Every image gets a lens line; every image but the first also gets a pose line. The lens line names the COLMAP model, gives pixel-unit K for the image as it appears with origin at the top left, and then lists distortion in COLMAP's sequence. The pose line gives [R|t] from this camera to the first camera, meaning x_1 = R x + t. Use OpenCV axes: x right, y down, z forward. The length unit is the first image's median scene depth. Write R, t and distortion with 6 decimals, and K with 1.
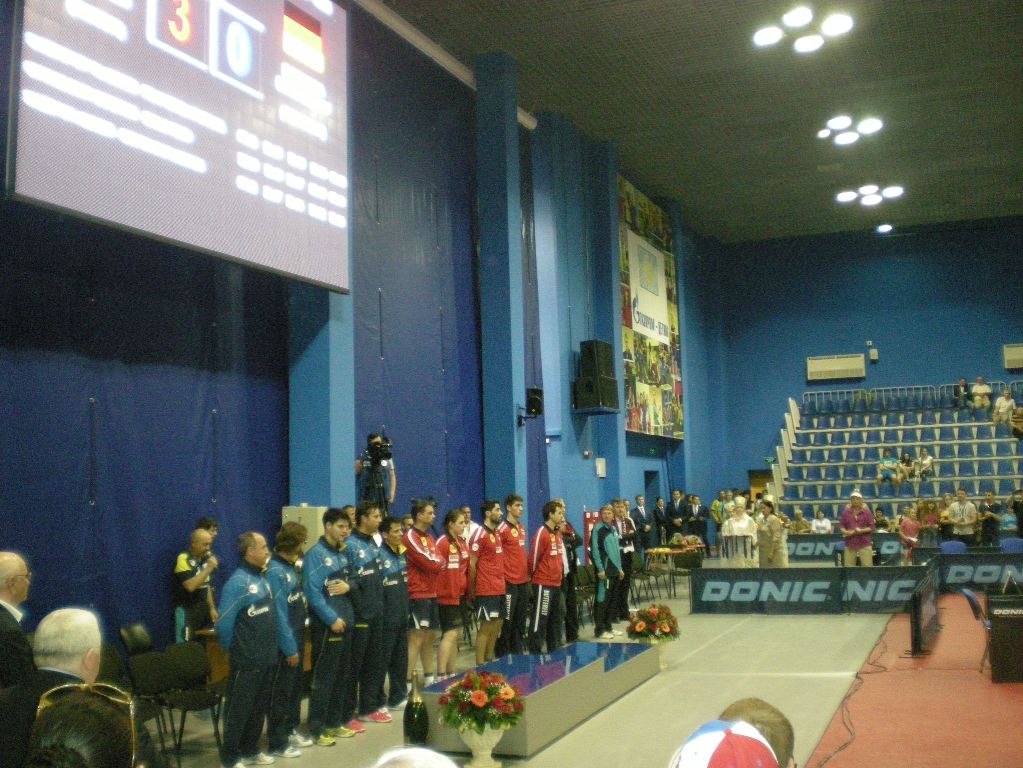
lens RADIAL K [[1146.4, 0, 501.9], [0, 1146.4, 376.0], [0, 0, 1]] dist [-0.104255, 0.000000]
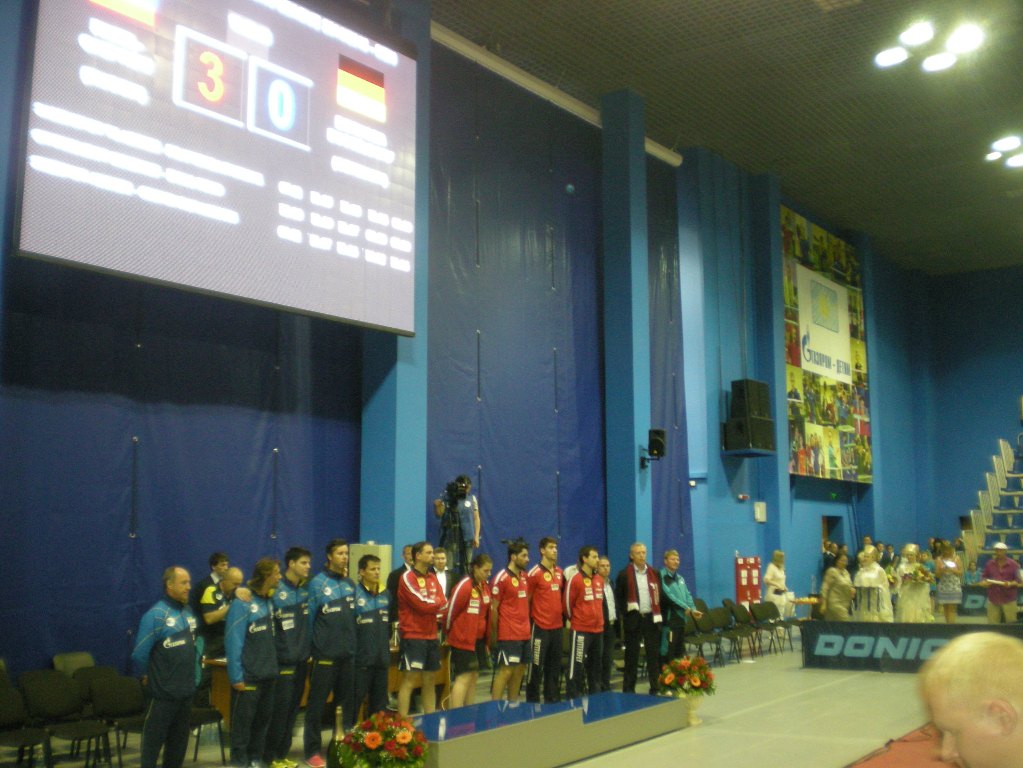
lens RADIAL K [[1146.4, 0, 504.7], [0, 1146.4, 377.3], [0, 0, 1]] dist [-0.104255, 0.000000]
pose [[0.973408, -0.007773, -0.228947, 0.108494], [-0.000053, 0.999417, -0.034155, -0.000374], [0.229079, 0.033259, 0.972840, 0.016164]]
